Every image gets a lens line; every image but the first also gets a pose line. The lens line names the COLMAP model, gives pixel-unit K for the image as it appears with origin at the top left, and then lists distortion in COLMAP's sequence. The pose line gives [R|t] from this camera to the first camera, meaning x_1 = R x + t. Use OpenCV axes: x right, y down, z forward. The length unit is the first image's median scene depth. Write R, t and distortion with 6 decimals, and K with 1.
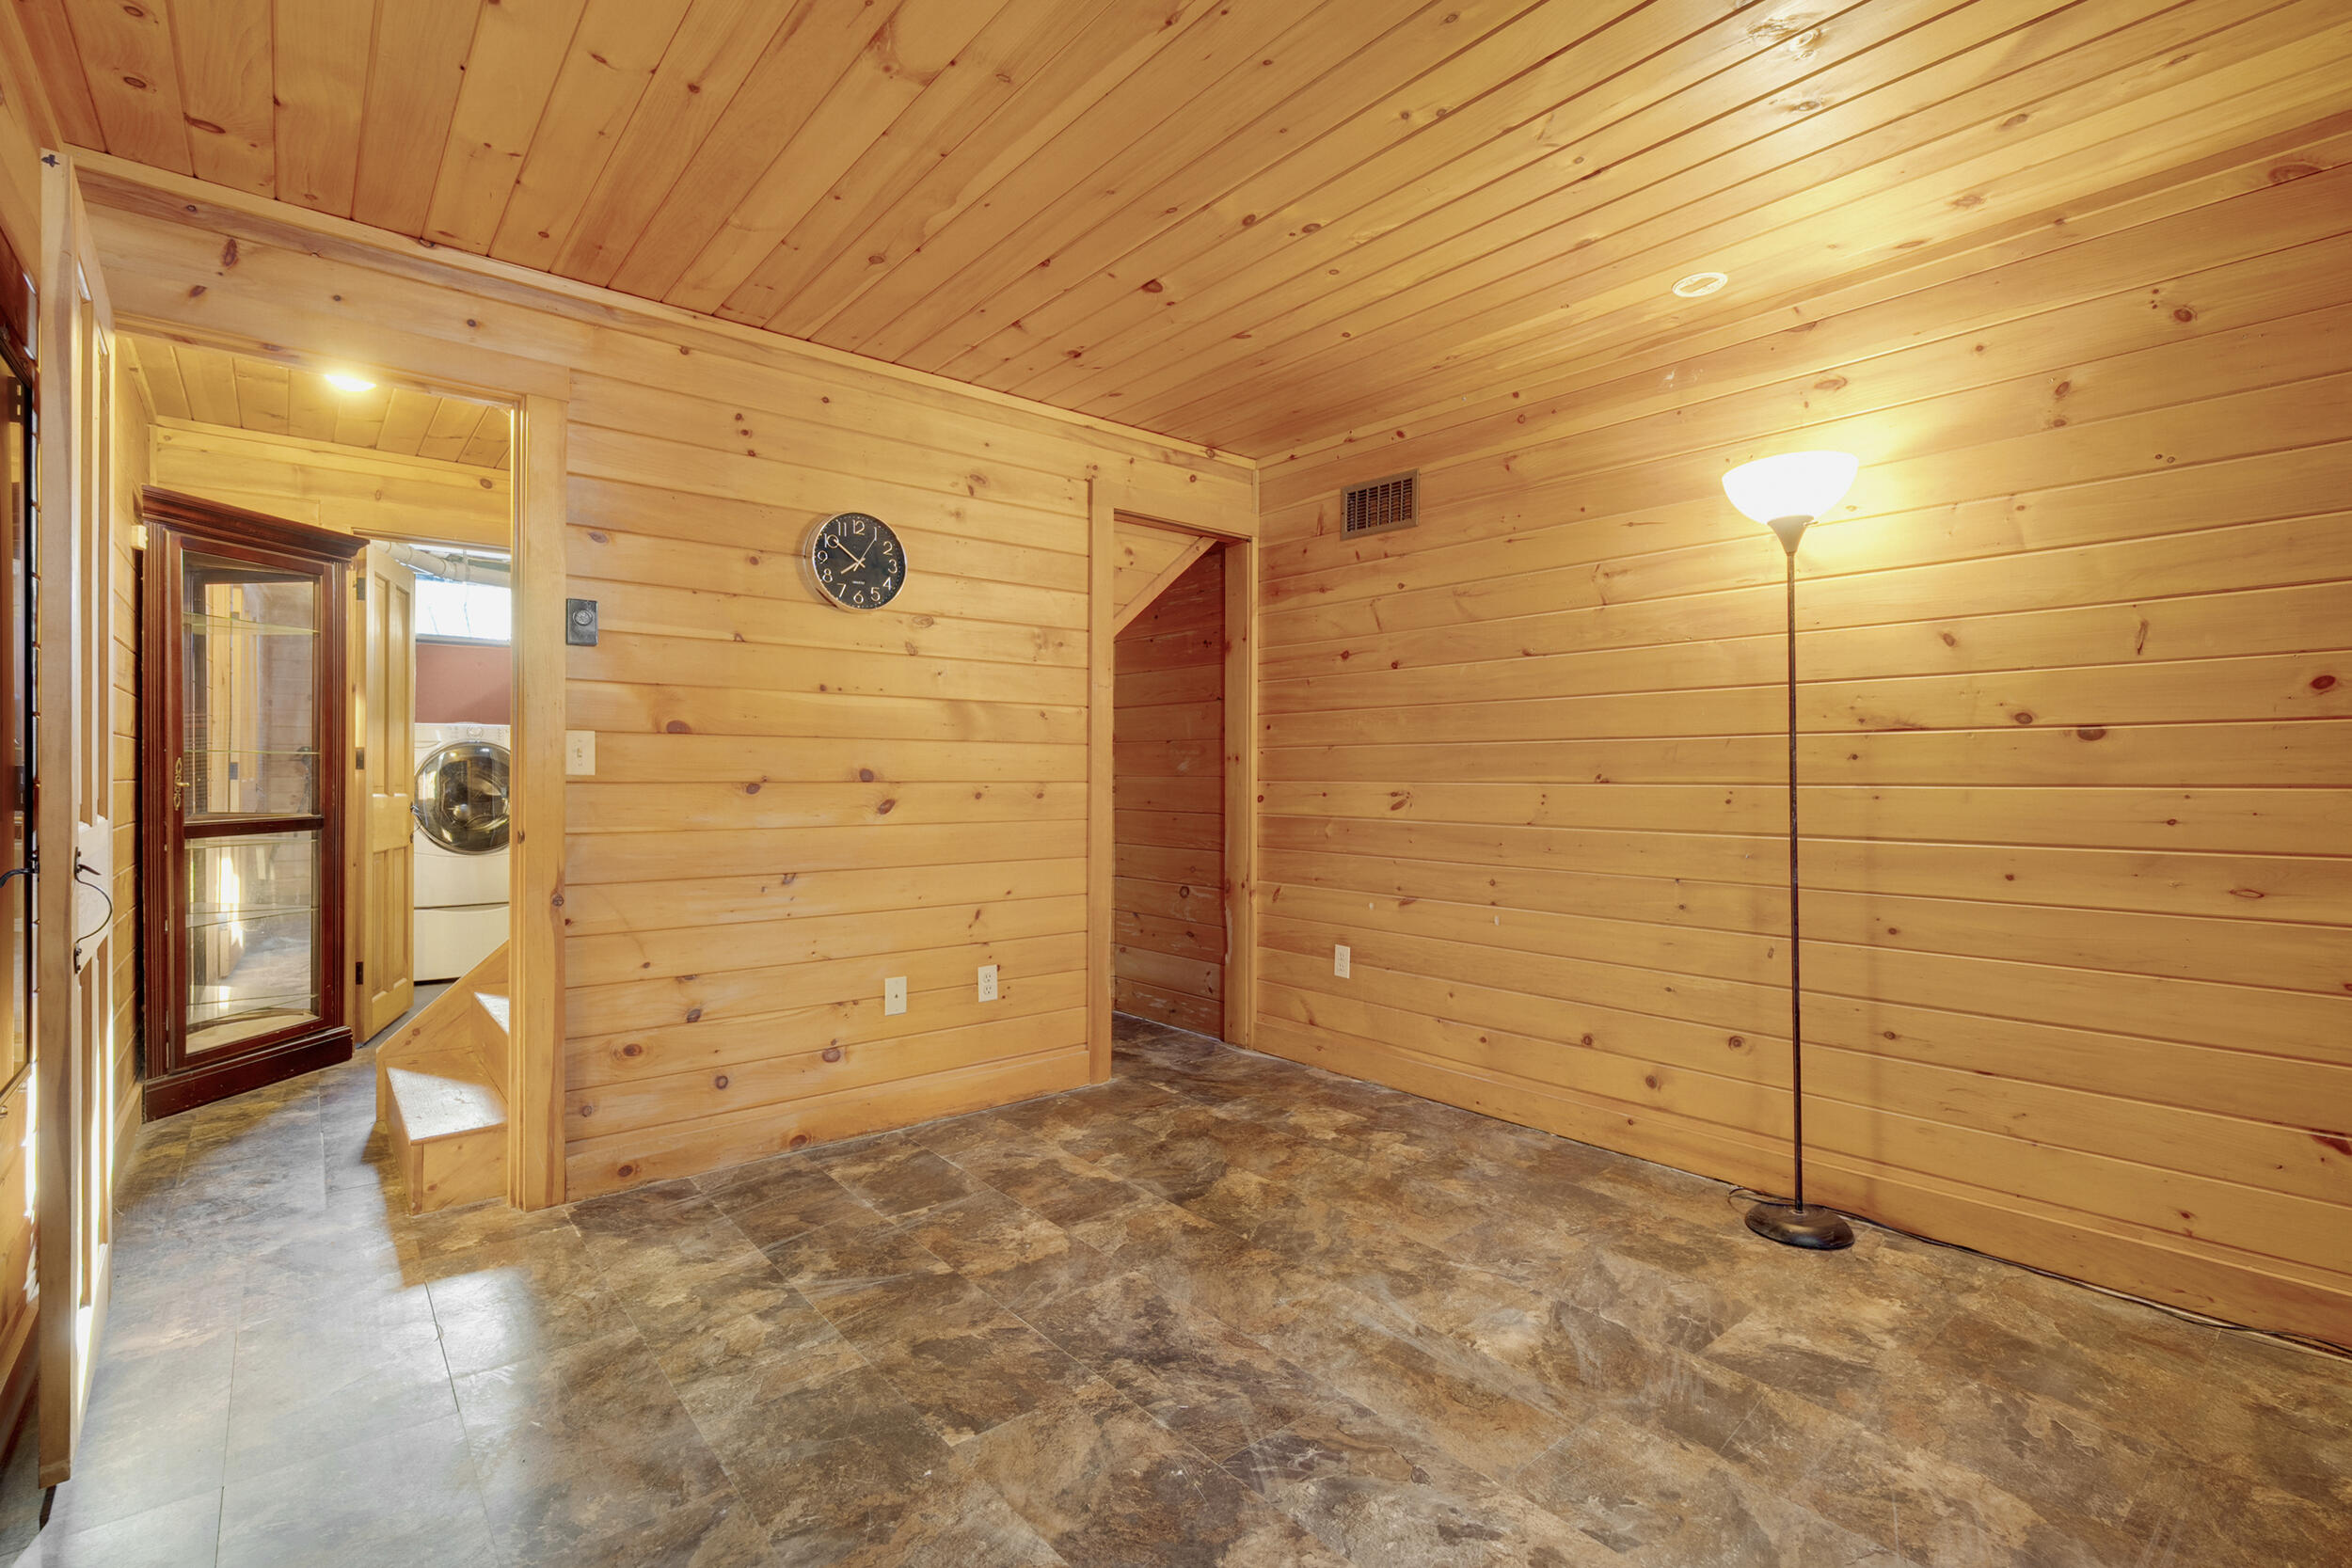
lens RADIAL K [[1070.4, 0, 1172.6], [0, 1070.4, 776.4], [0, 0, 1]] dist [-0.013133, 0.004492]
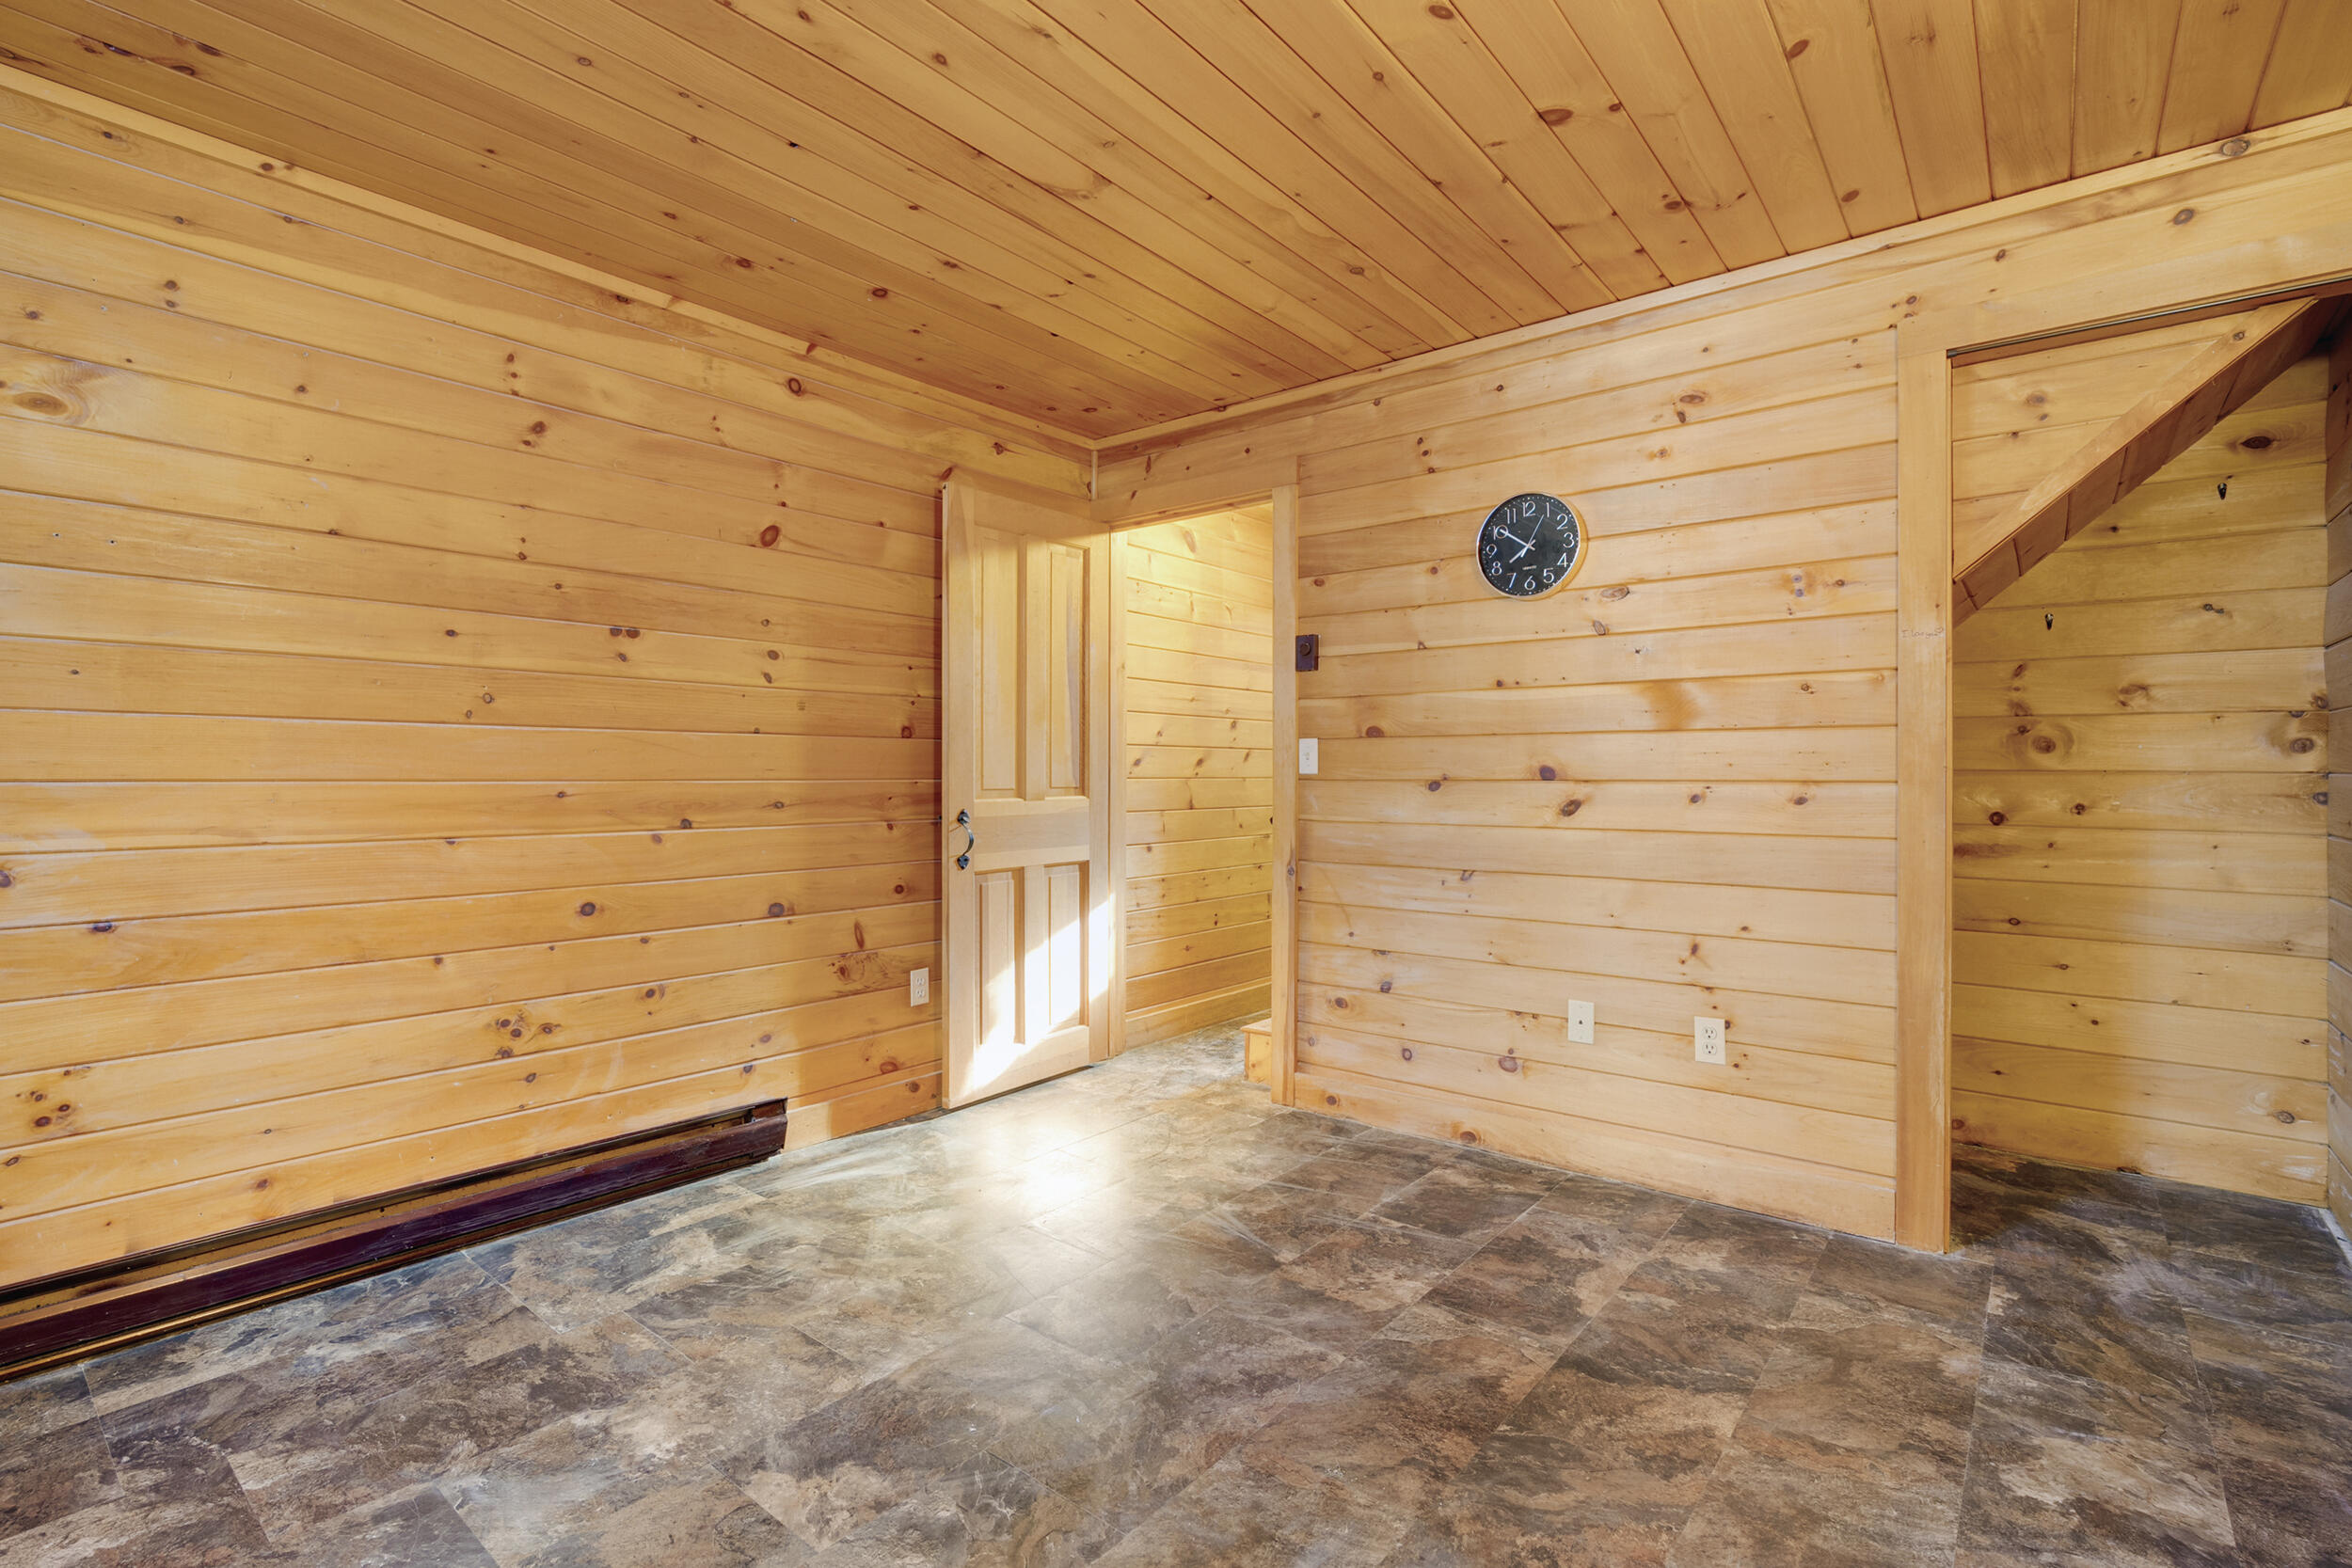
lens RADIAL K [[1070.4, 0, 1170.9], [0, 1070.4, 770.7], [0, 0, 1]] dist [-0.013133, 0.004492]
pose [[0.188507, -0.006009, -0.982053, 0.611093], [0.000300, 0.999982, -0.006061, 0.002334], [0.982072, 0.000848, 0.188505, 0.557107]]
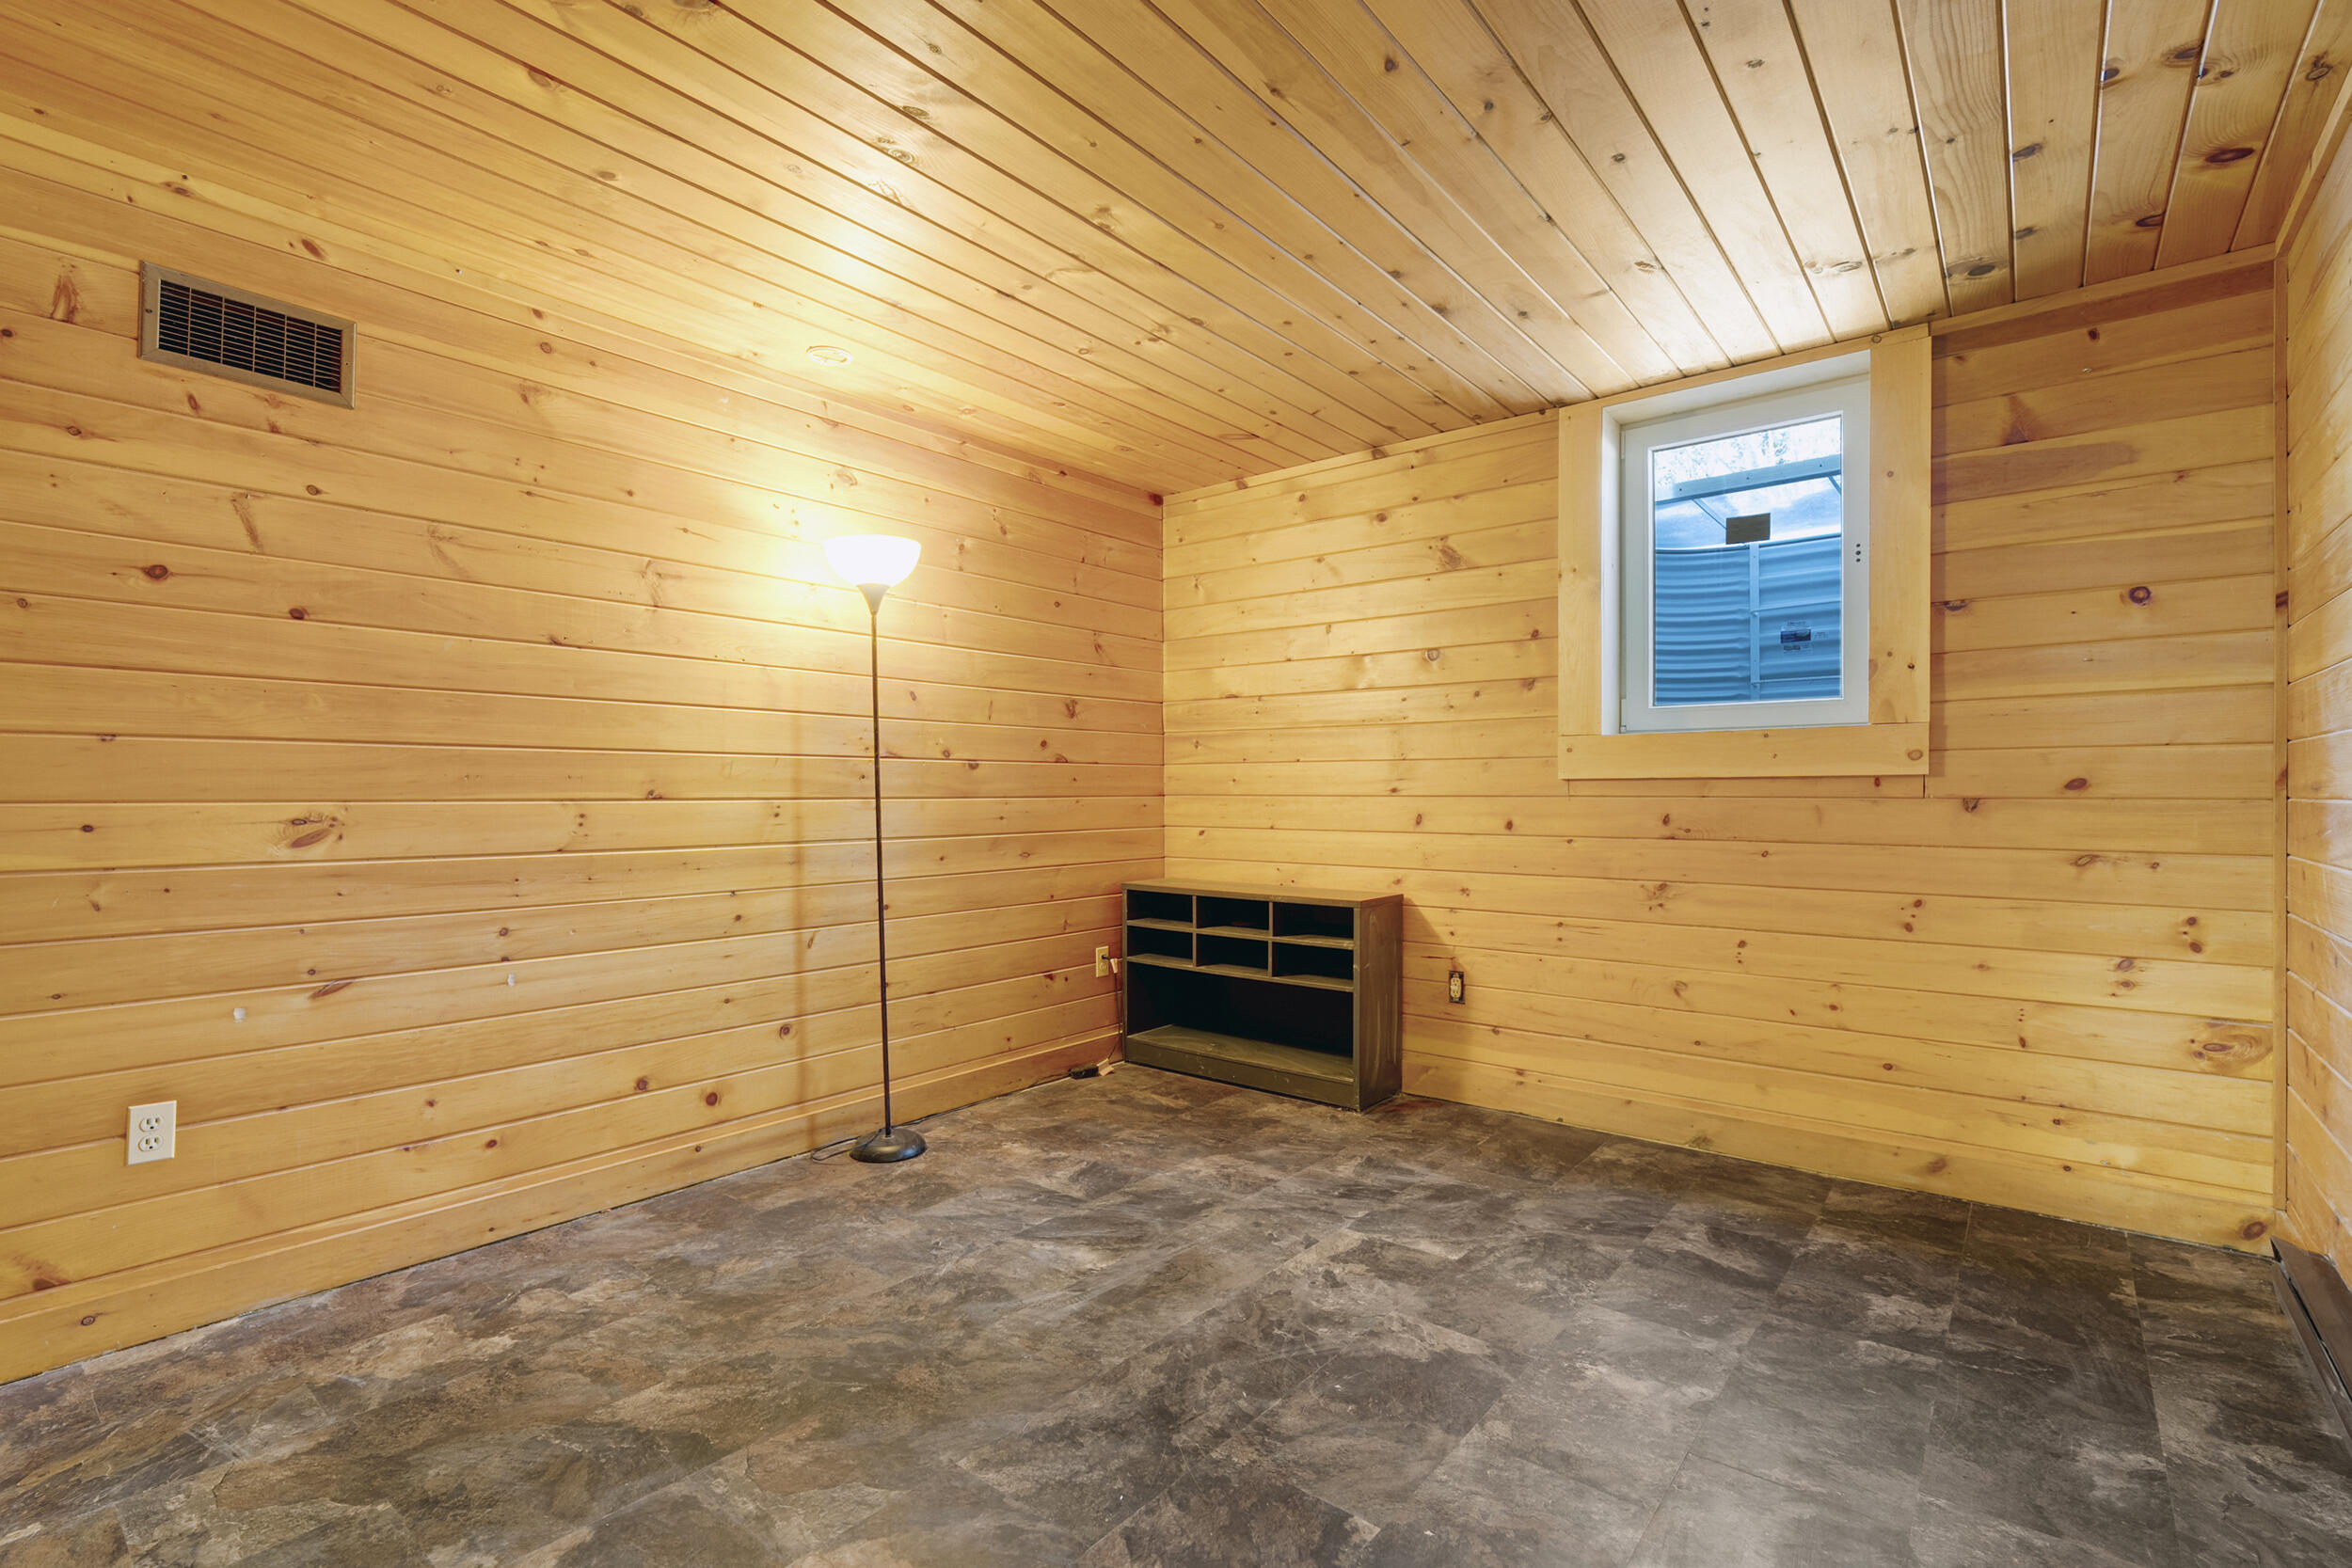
lens RADIAL K [[1070.4, 0, 1167.8], [0, 1070.4, 788.5], [0, 0, 1]] dist [-0.013133, 0.004492]
pose [[-0.187475, 0.001457, 0.982268, -0.623826], [0.000096, 0.999999, -0.001465, -0.002046], [-0.982269, -0.000181, -0.187474, 0.787336]]
